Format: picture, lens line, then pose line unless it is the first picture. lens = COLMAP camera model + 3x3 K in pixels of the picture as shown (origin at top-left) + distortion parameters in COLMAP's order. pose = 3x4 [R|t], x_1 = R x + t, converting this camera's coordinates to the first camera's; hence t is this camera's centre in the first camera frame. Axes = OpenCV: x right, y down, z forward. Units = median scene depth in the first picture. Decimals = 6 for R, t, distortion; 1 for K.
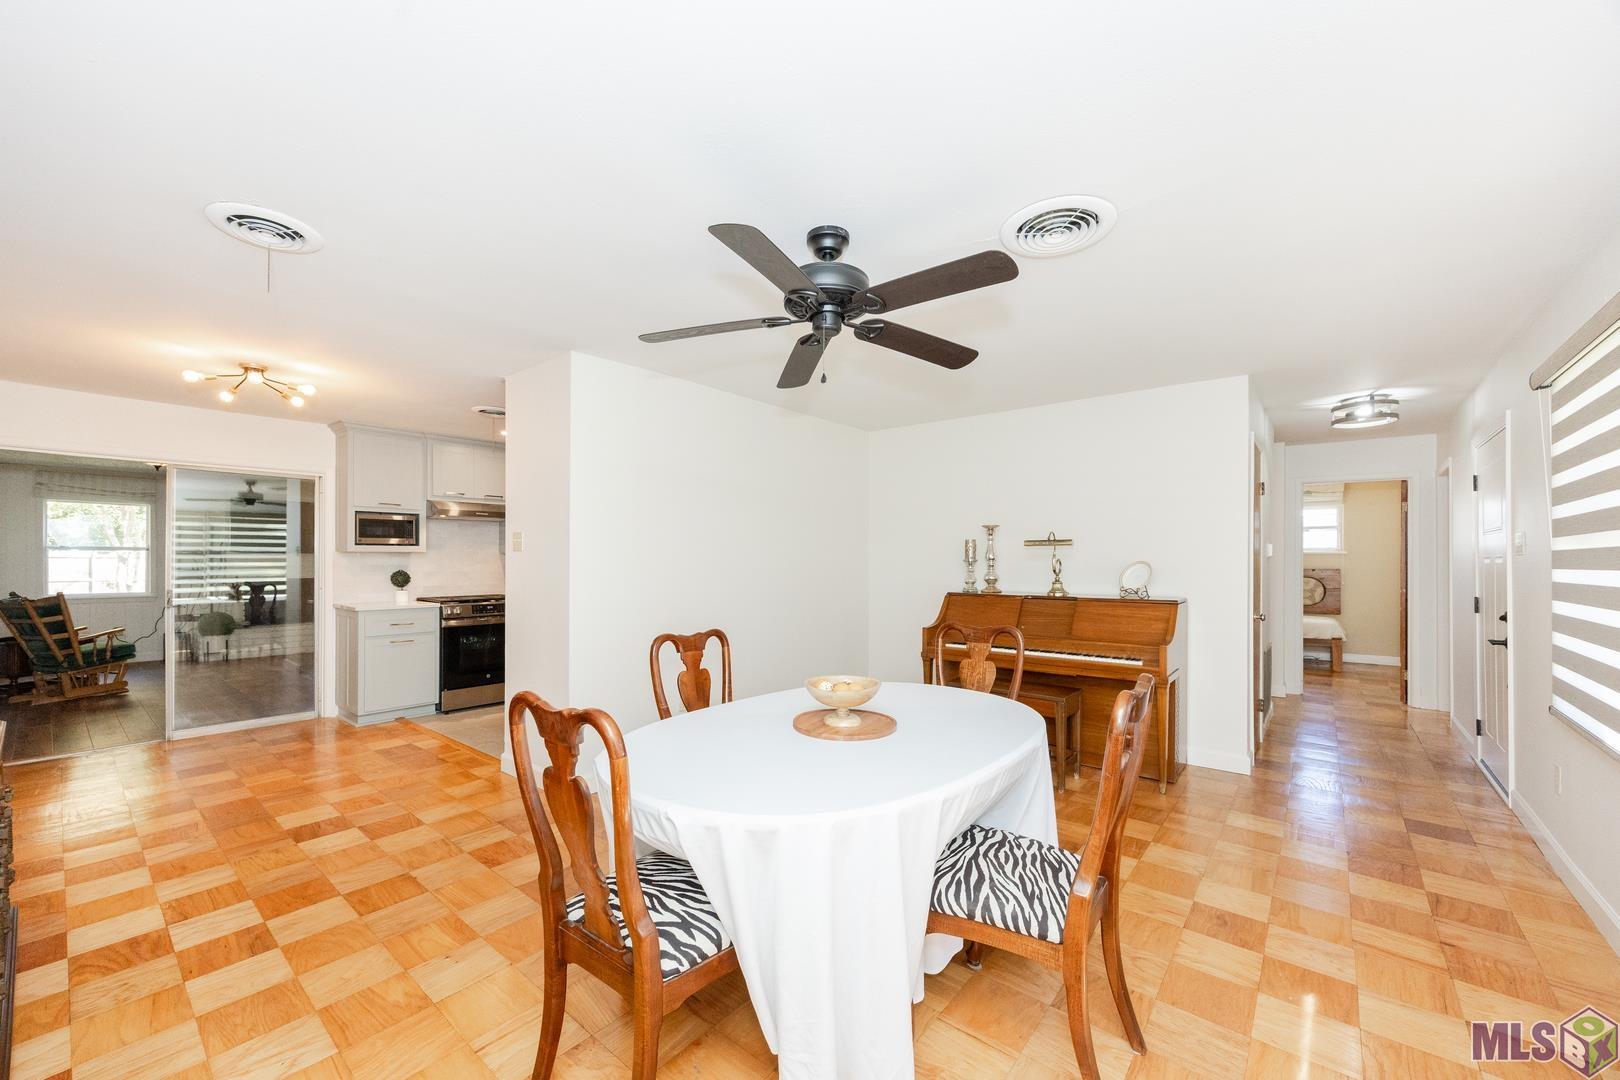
lens RADIAL K [[638.9, 0, 774.2], [0, 638.9, 563.6], [0, 0, 1]] dist [0.000155, 0.000012]
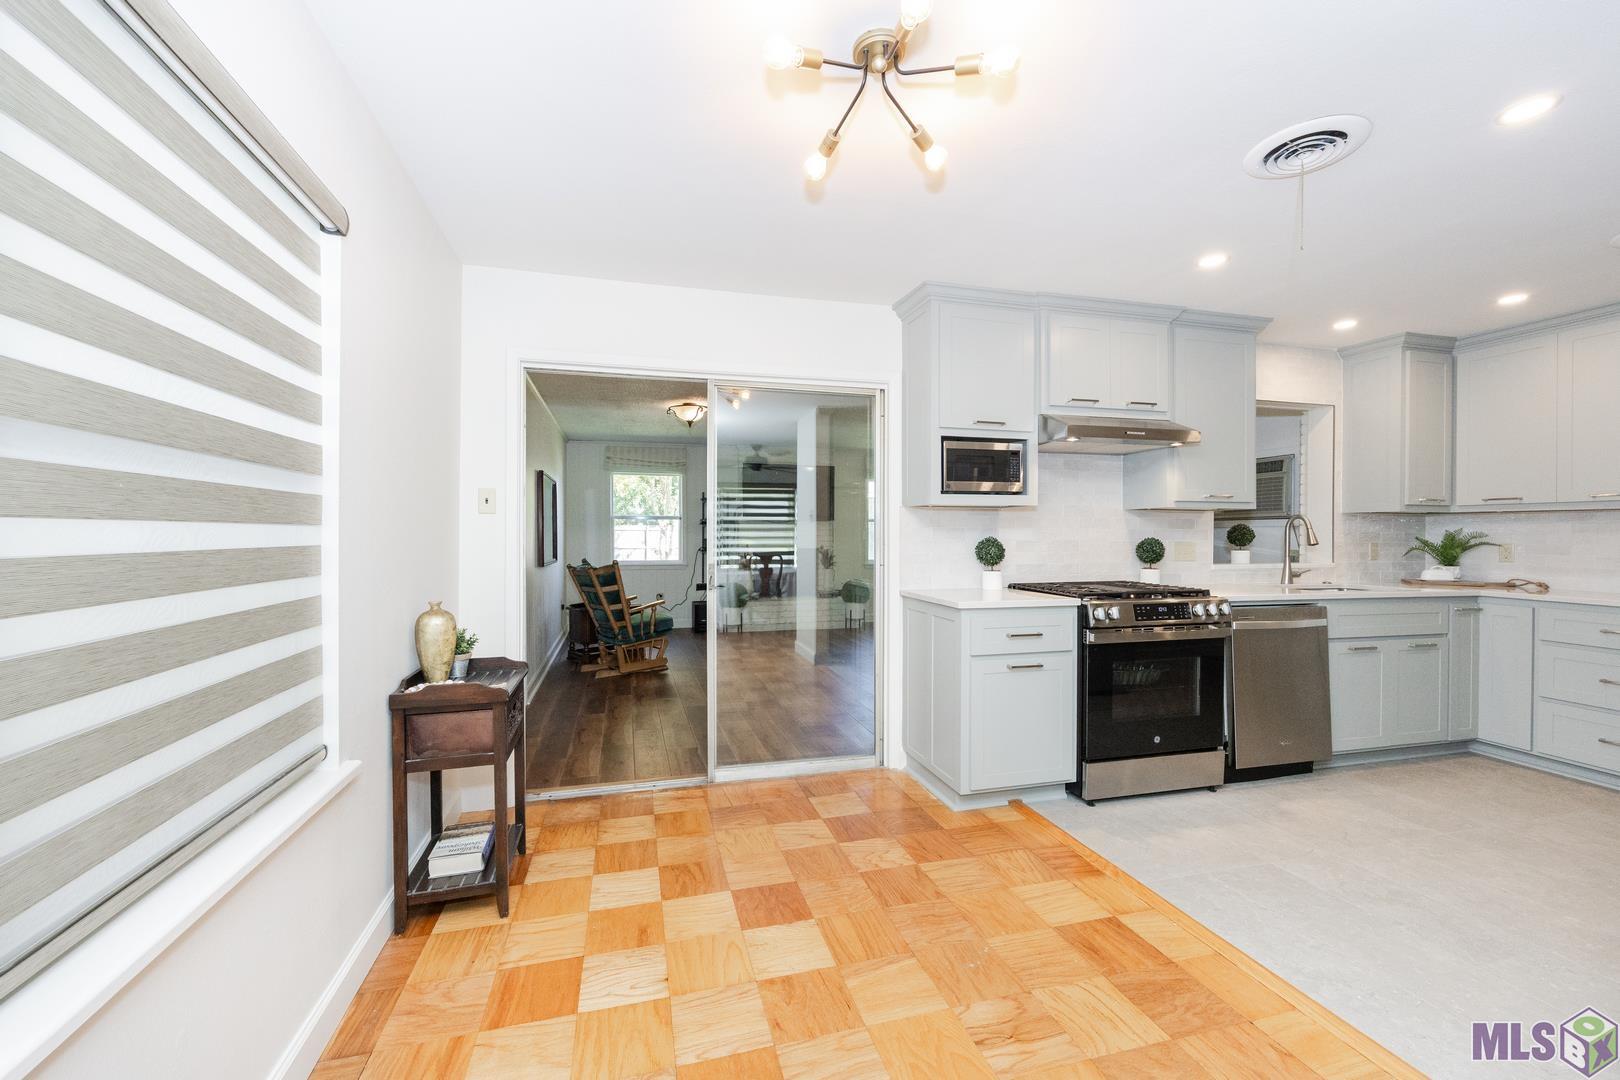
lens RADIAL K [[636.4, 0, 808.5], [0, 636.4, 546.1], [0, 0, 1]] dist [-0.000436, -0.000070]
pose [[0.836960, 0.010121, -0.547171, -0.358480], [-0.002159, 0.999882, 0.015194, 0.008677], [0.547260, -0.011535, 0.836883, 0.362767]]
